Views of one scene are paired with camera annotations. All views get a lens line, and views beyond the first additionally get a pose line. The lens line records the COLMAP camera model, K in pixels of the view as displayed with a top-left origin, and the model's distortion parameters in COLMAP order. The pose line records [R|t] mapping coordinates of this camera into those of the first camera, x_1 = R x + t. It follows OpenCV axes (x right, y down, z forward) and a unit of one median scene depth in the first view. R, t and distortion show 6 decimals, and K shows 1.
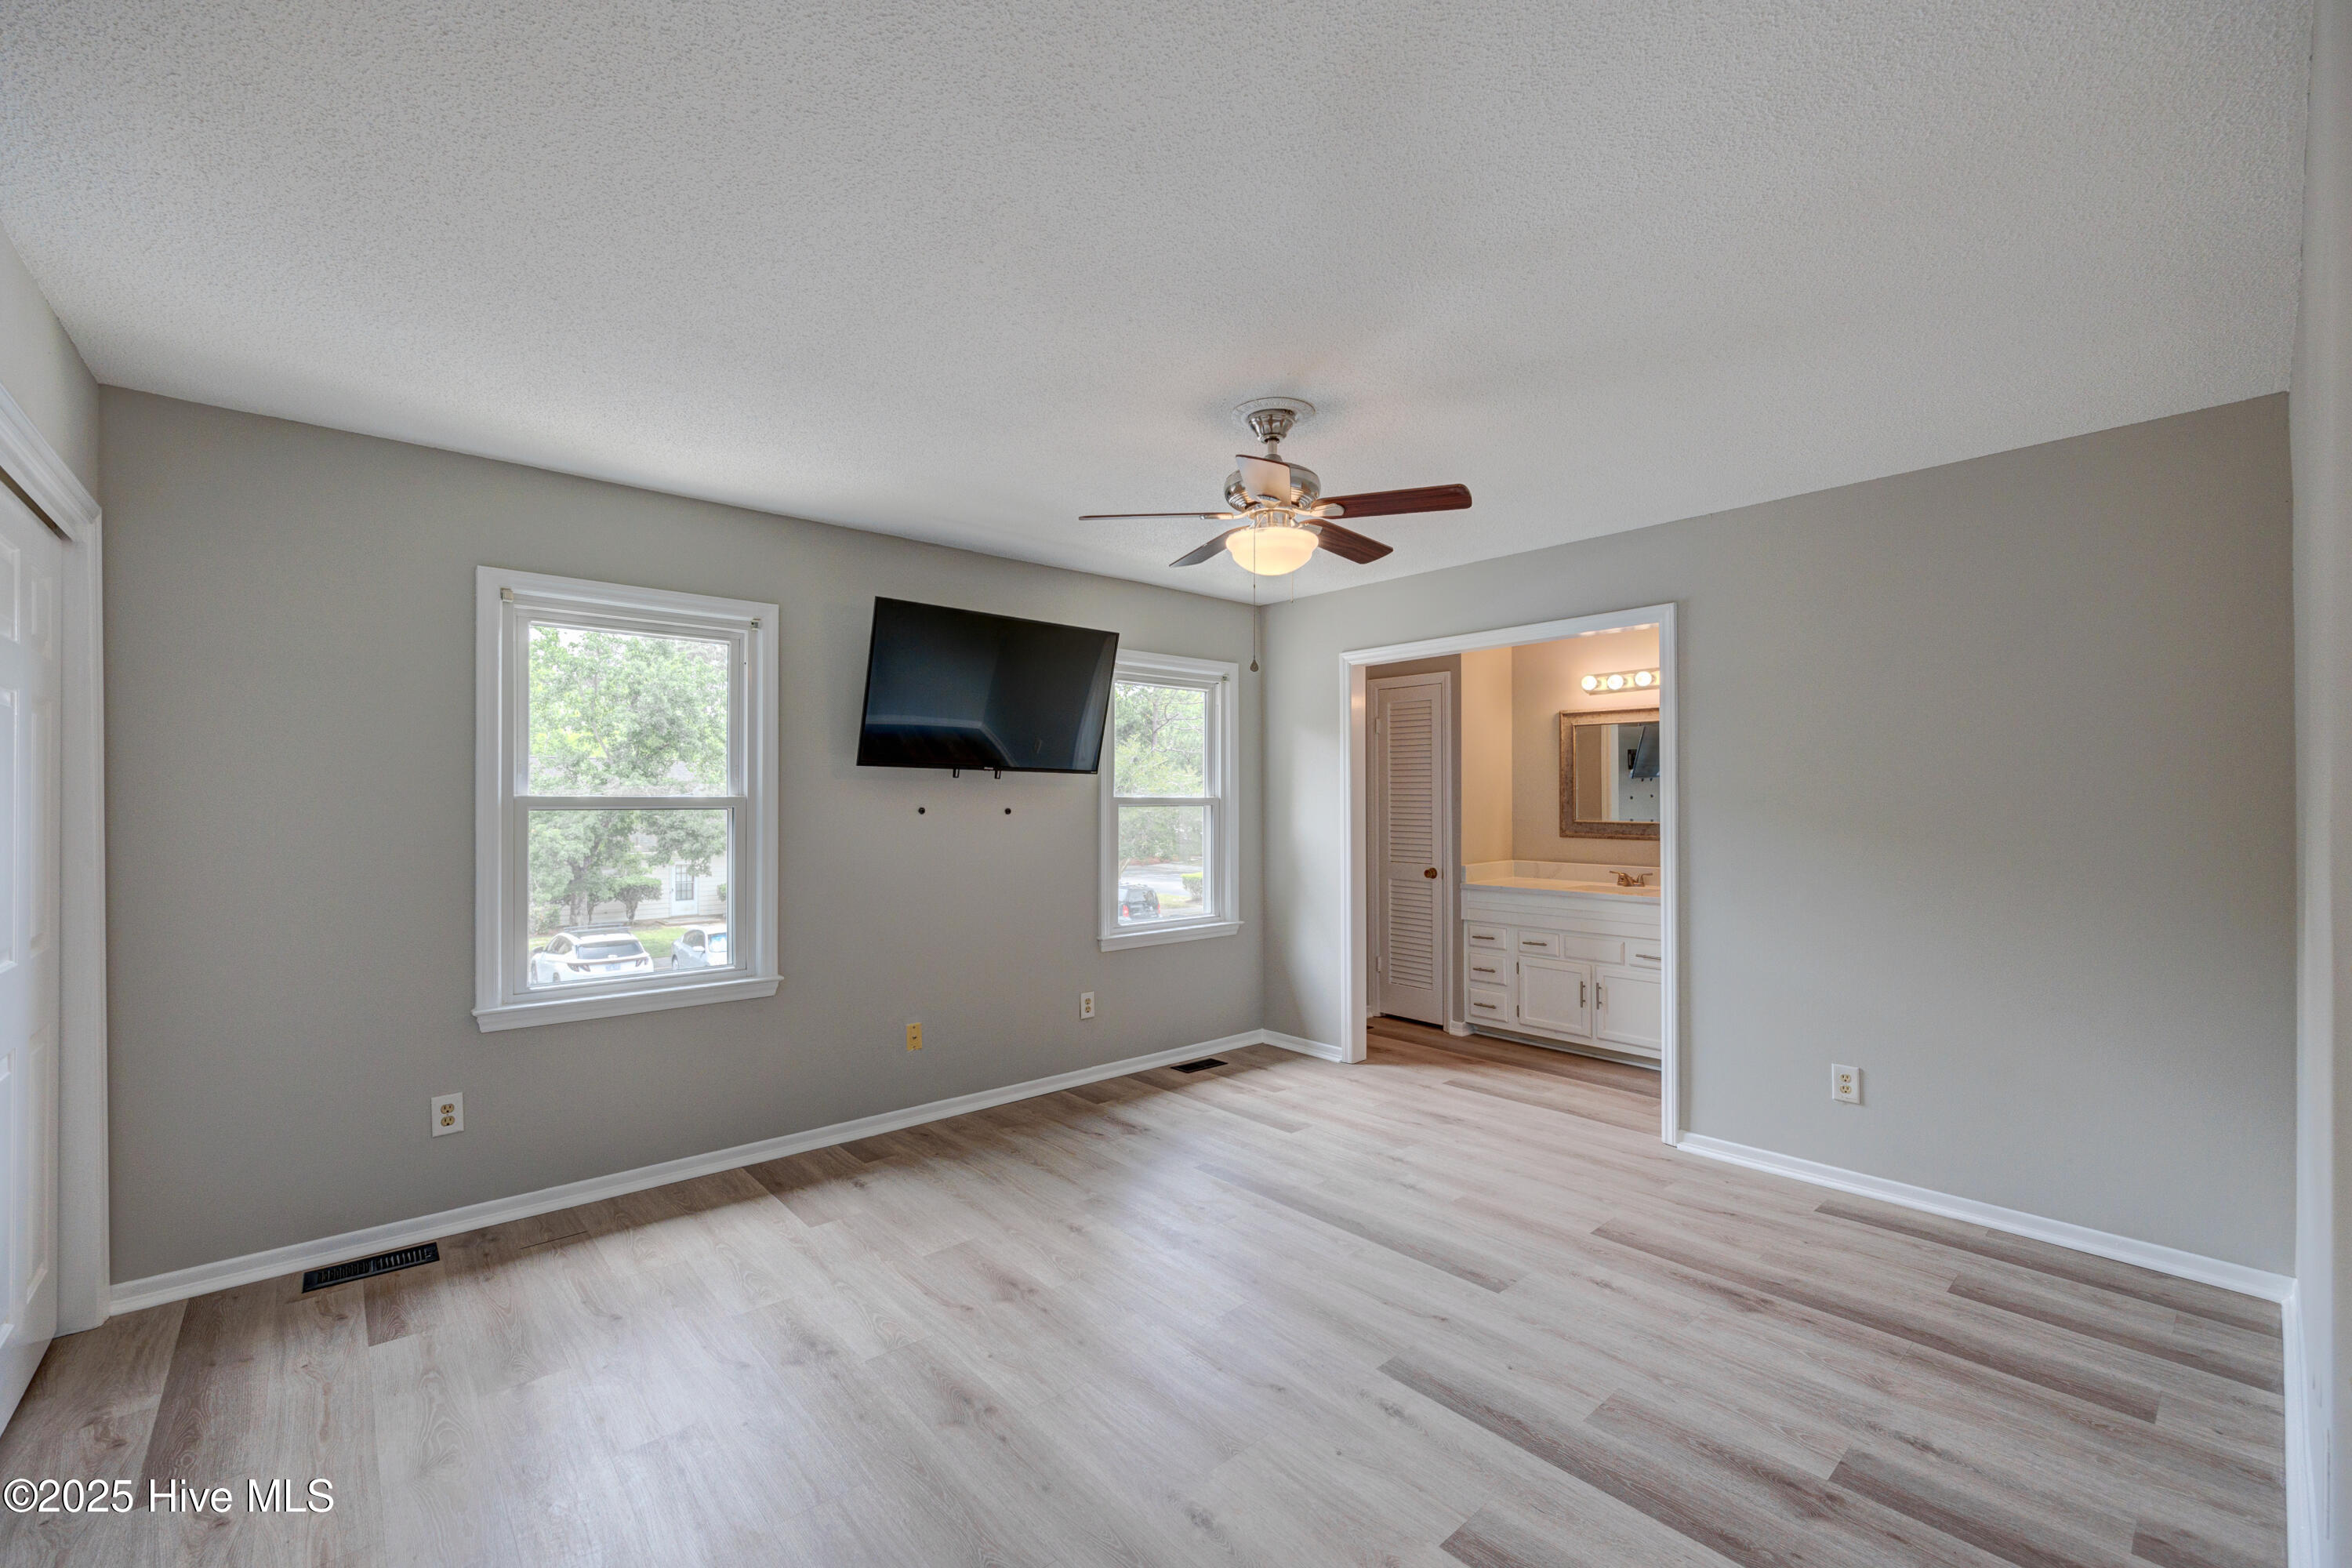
lens RADIAL K [[974.5, 0, 1183.9], [0, 974.5, 794.6], [0, 0, 1]] dist [0.000546, -0.000380]
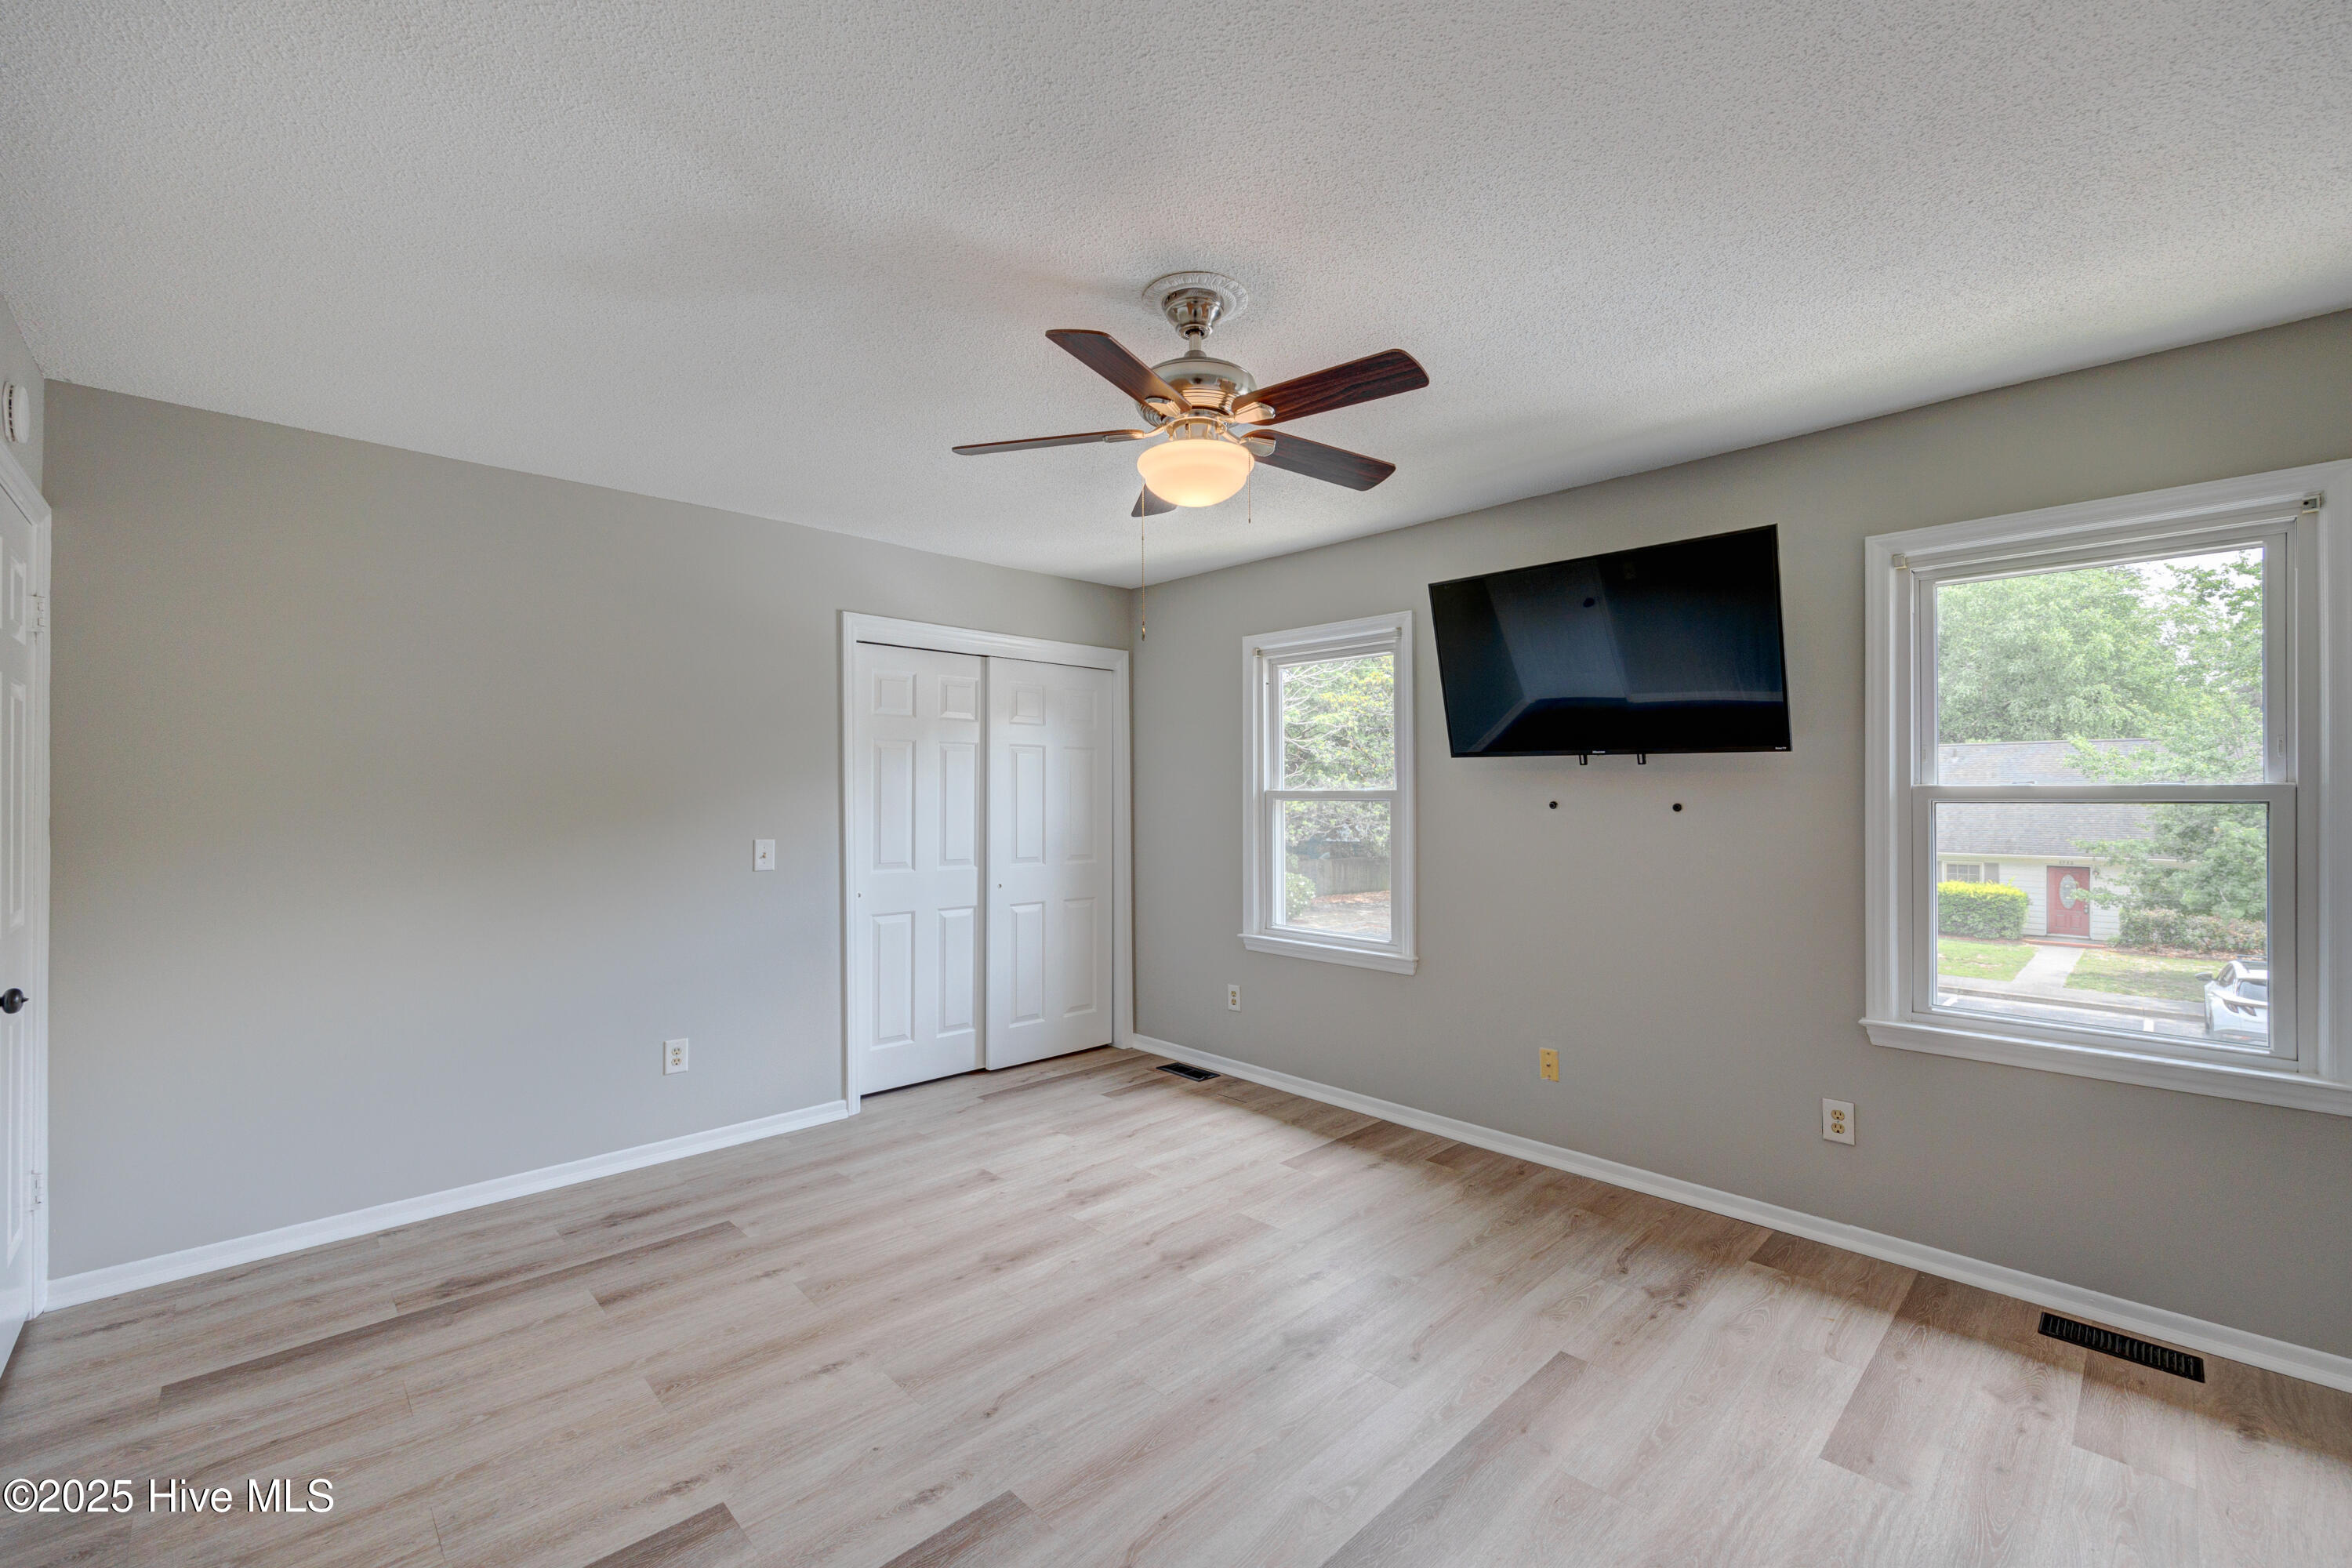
lens RADIAL K [[974.5, 0, 1170.0], [0, 974.5, 782.2], [0, 0, 1]] dist [0.000546, -0.000380]
pose [[0.036520, -0.010610, -0.999277, 0.658928], [0.007798, 0.999916, -0.010332, 0.003568], [0.999303, -0.007415, 0.036599, 0.712483]]
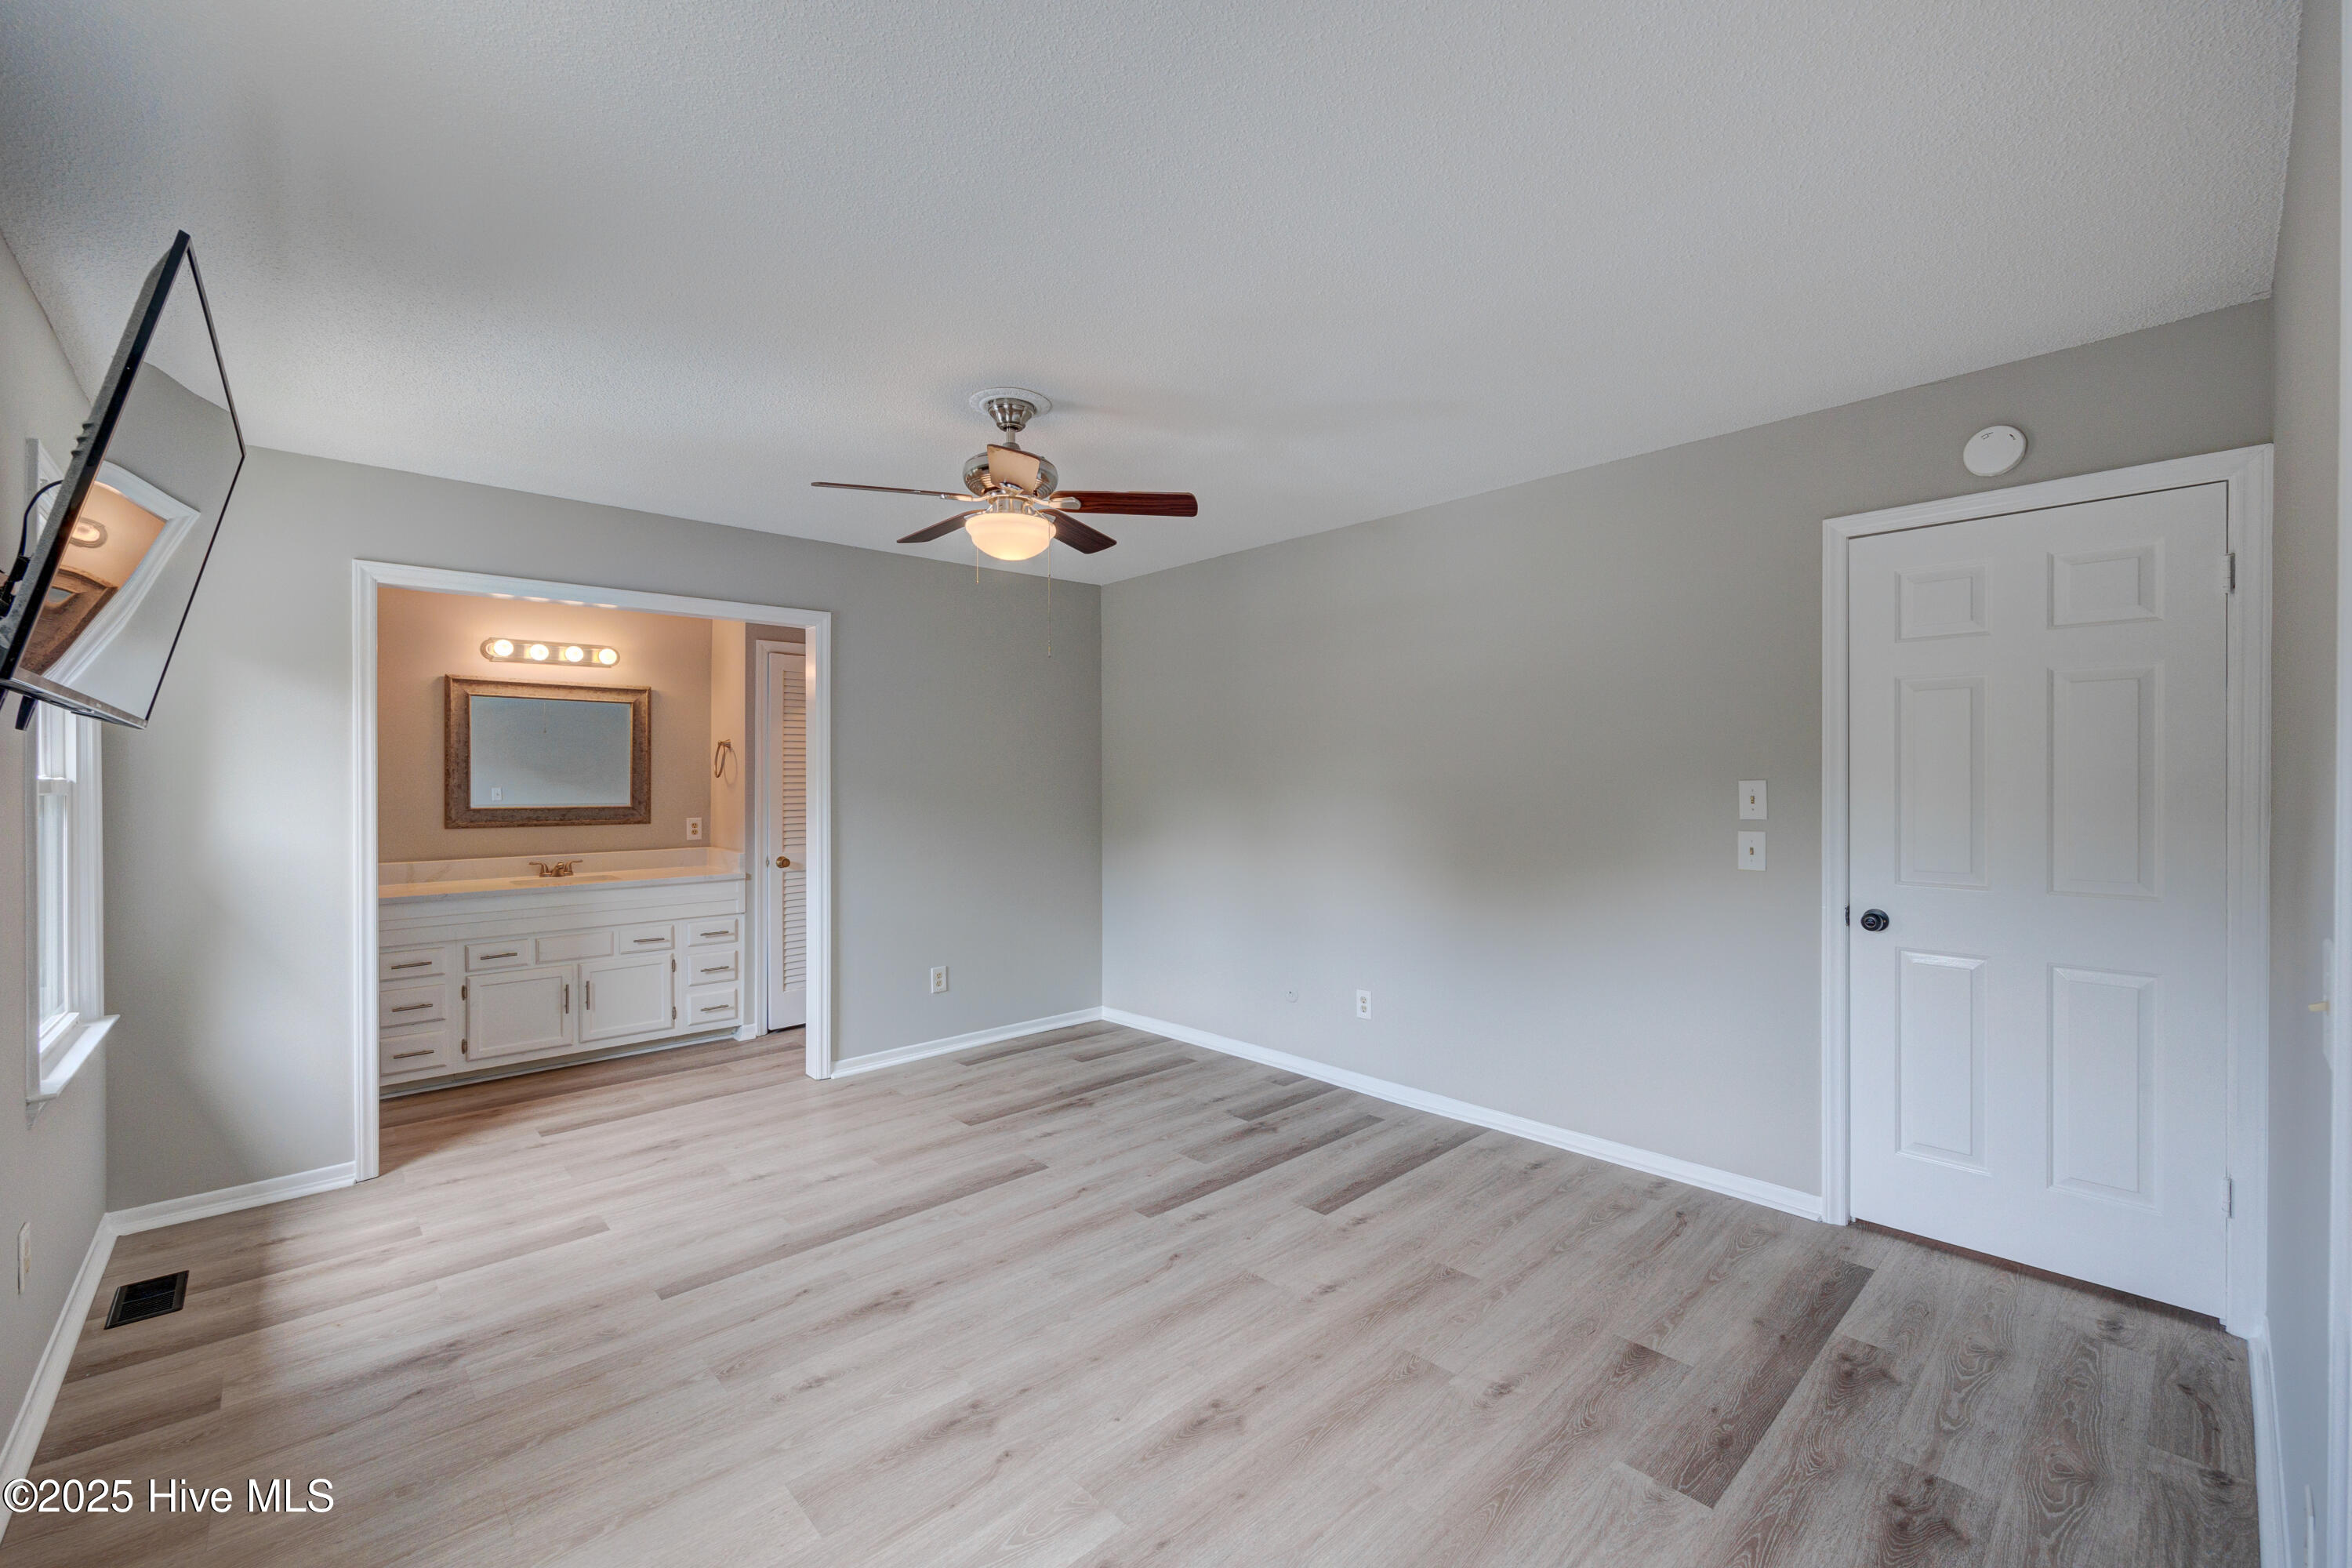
lens RADIAL K [[974.5, 0, 1179.1], [0, 974.5, 781.6], [0, 0, 1]] dist [0.000546, -0.000380]
pose [[-0.026774, -0.002020, 0.999639, -0.705070], [0.000402, 0.999998, 0.002031, 0.003750], [-0.999641, 0.000457, -0.026773, 0.639140]]
